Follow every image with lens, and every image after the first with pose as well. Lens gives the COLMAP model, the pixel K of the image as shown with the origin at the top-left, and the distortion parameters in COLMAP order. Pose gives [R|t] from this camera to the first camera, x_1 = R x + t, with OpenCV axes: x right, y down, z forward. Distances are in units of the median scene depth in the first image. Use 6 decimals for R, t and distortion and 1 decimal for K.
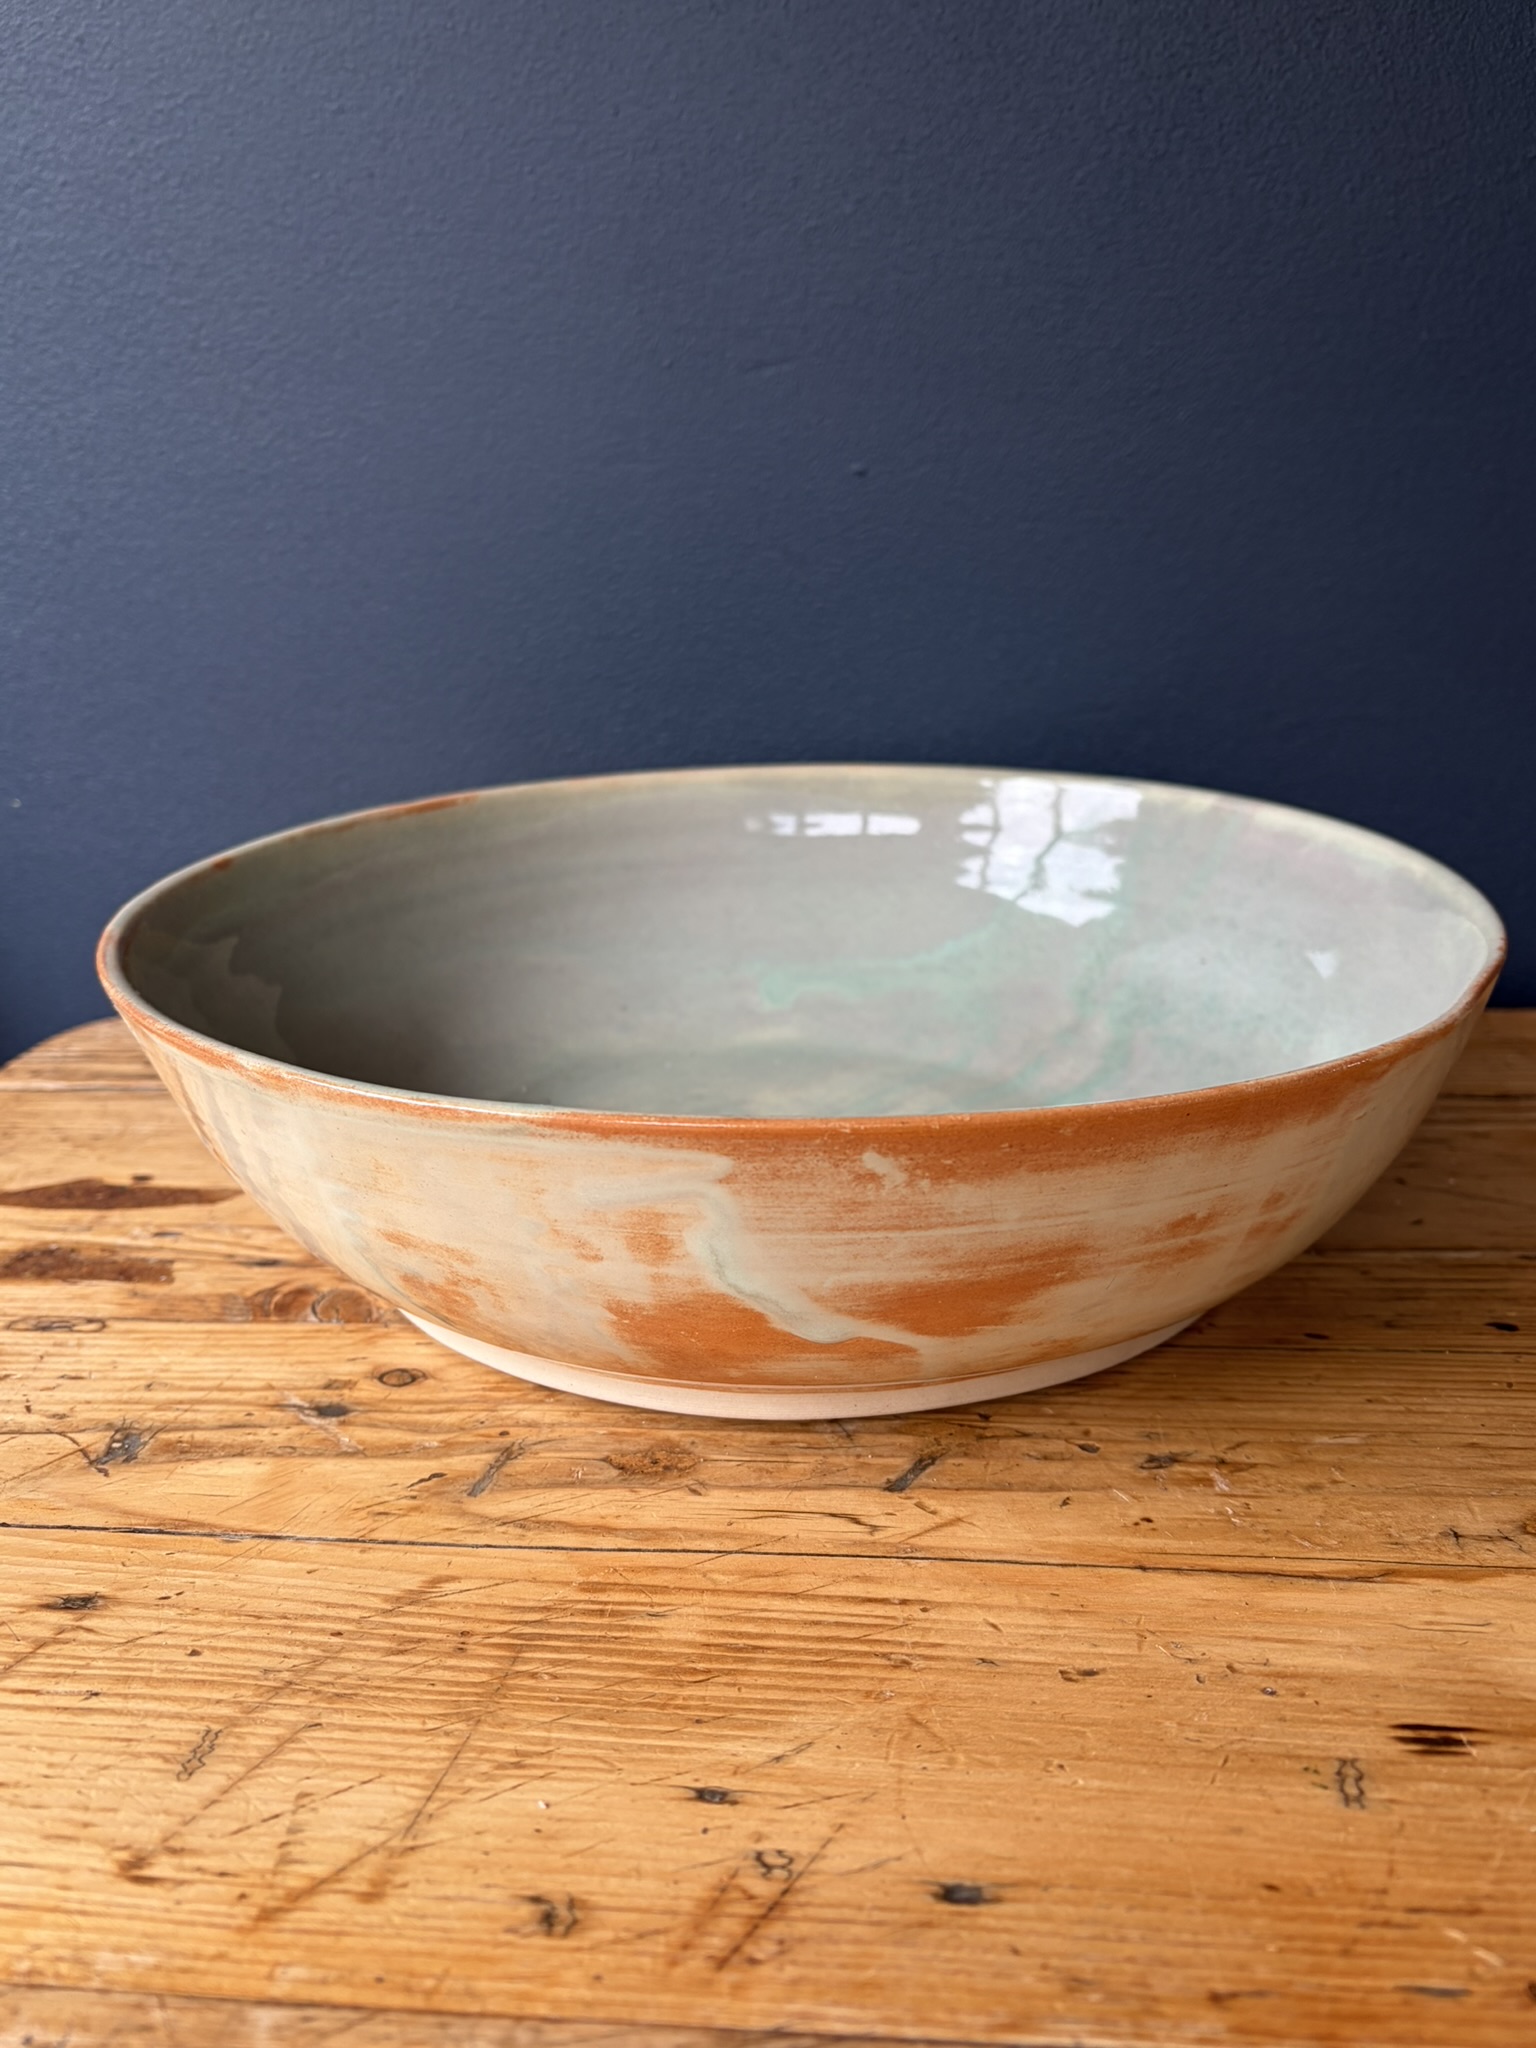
lens RADIAL K [[1680.0, 0, 758.1], [0, 1680.0, 1050.4], [0, 0, 1]] dist [0.036786, -0.049664]
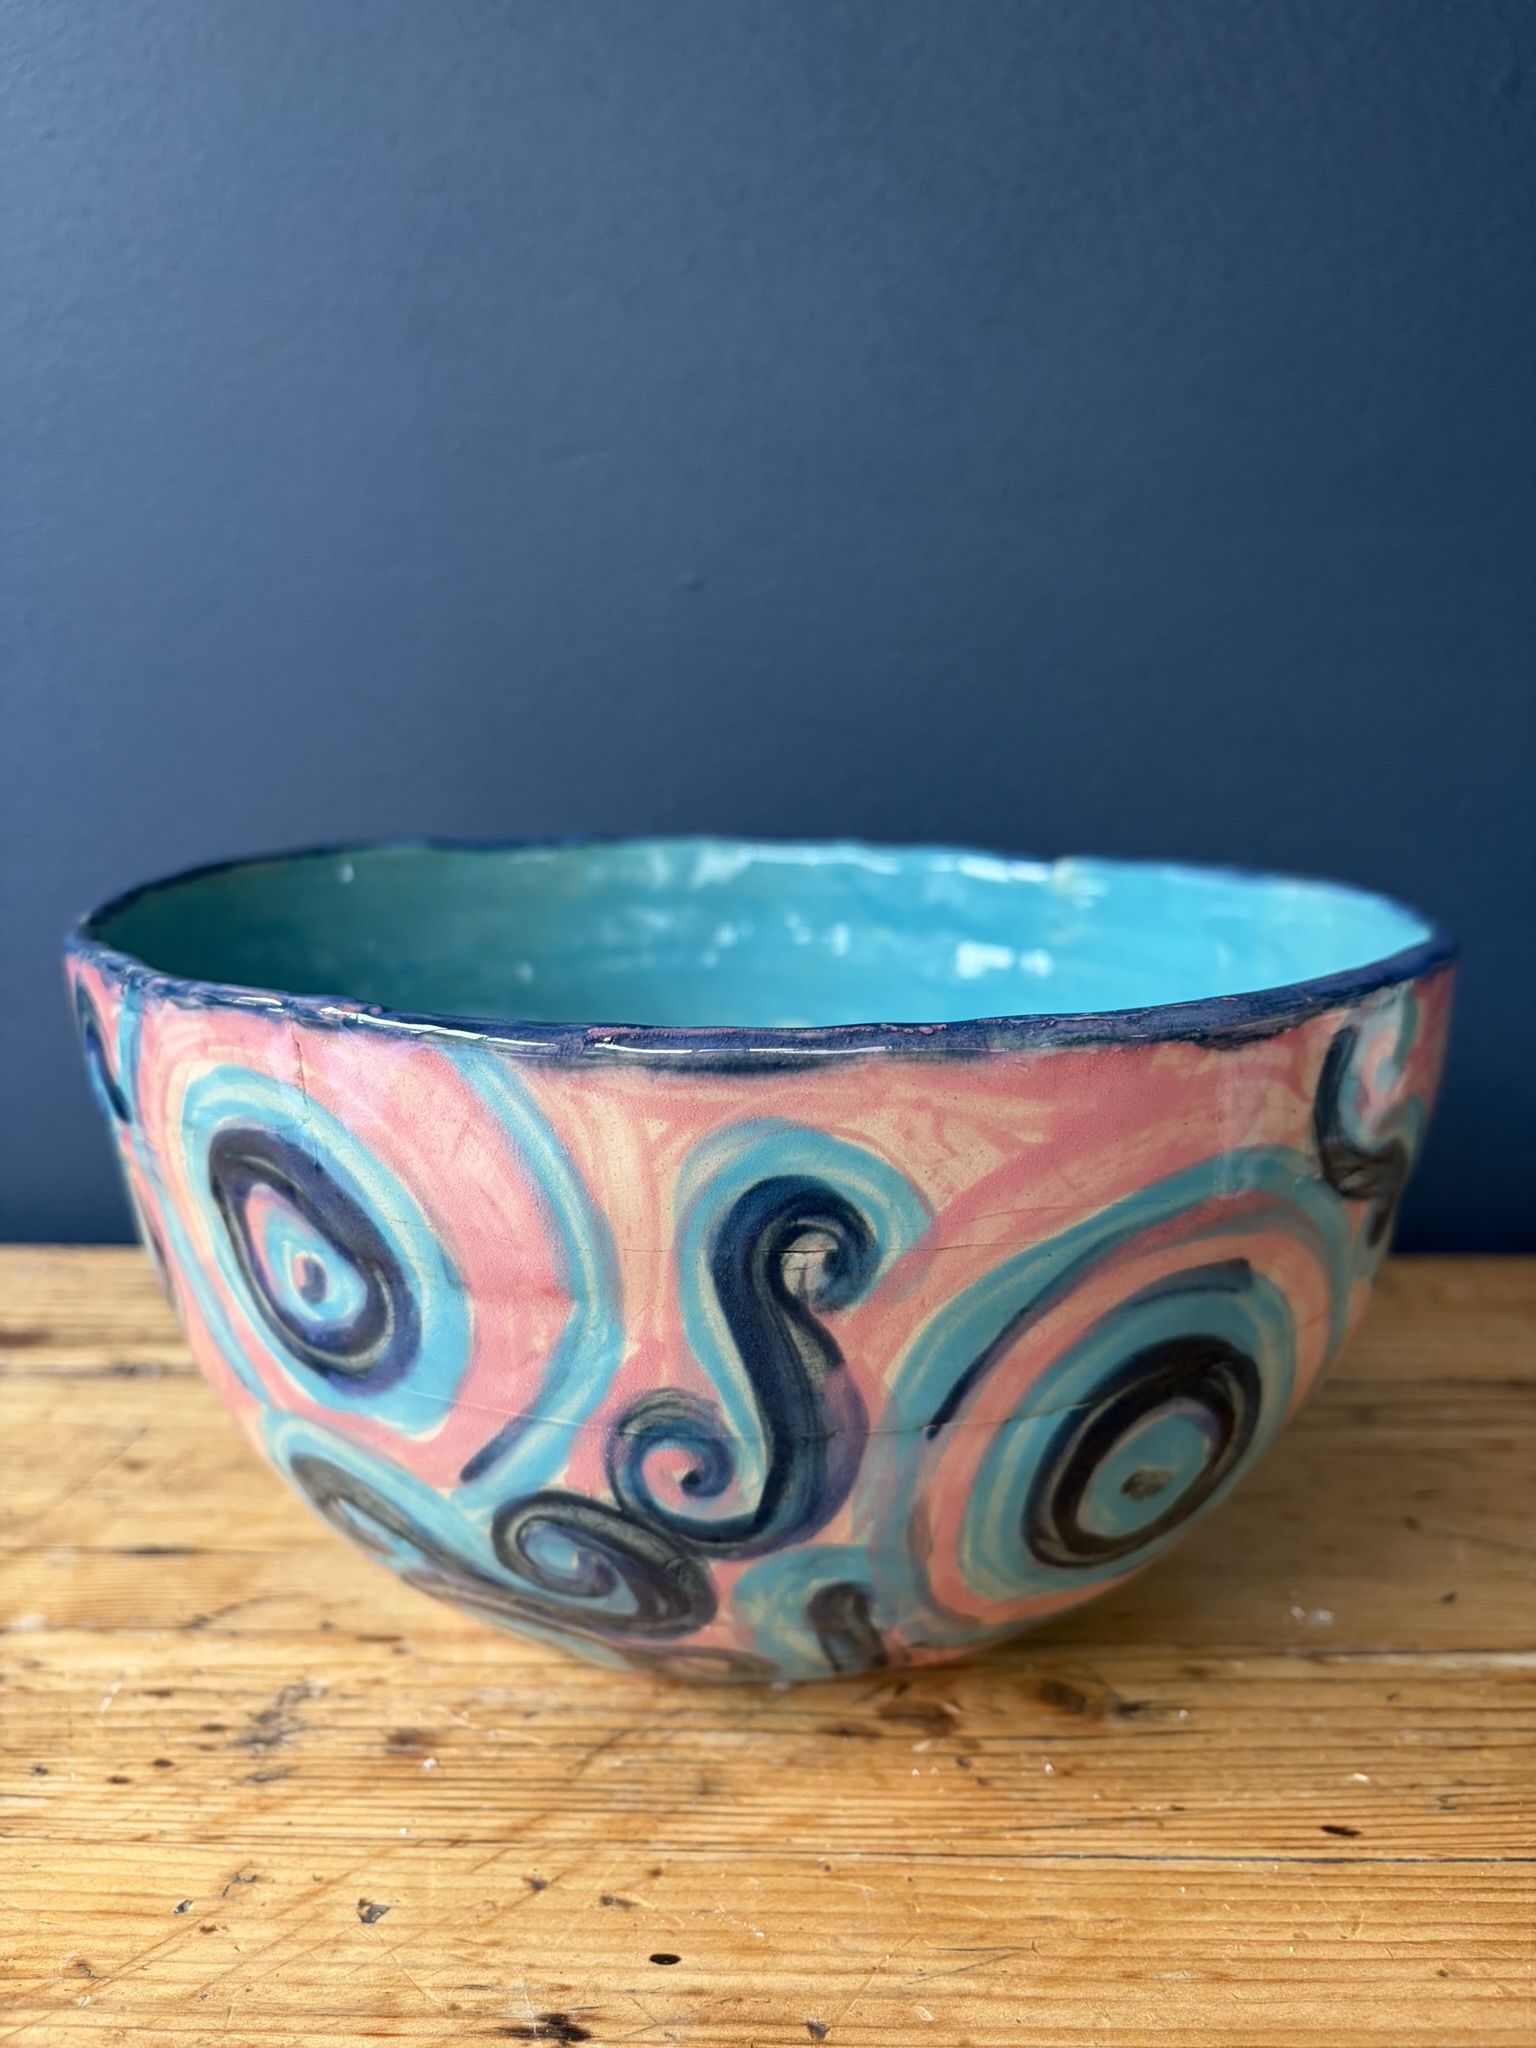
lens RADIAL K [[1616.8, 0, 776.6], [0, 1616.8, 1043.1], [0, 0, 1]] dist [0.006743, -0.024448]
pose [[0.997899, 0.007436, 0.064361, 0.054016], [-0.000320, 0.993946, -0.109872, -0.042943], [-0.064788, 0.109620, 0.991860, 0.269324]]
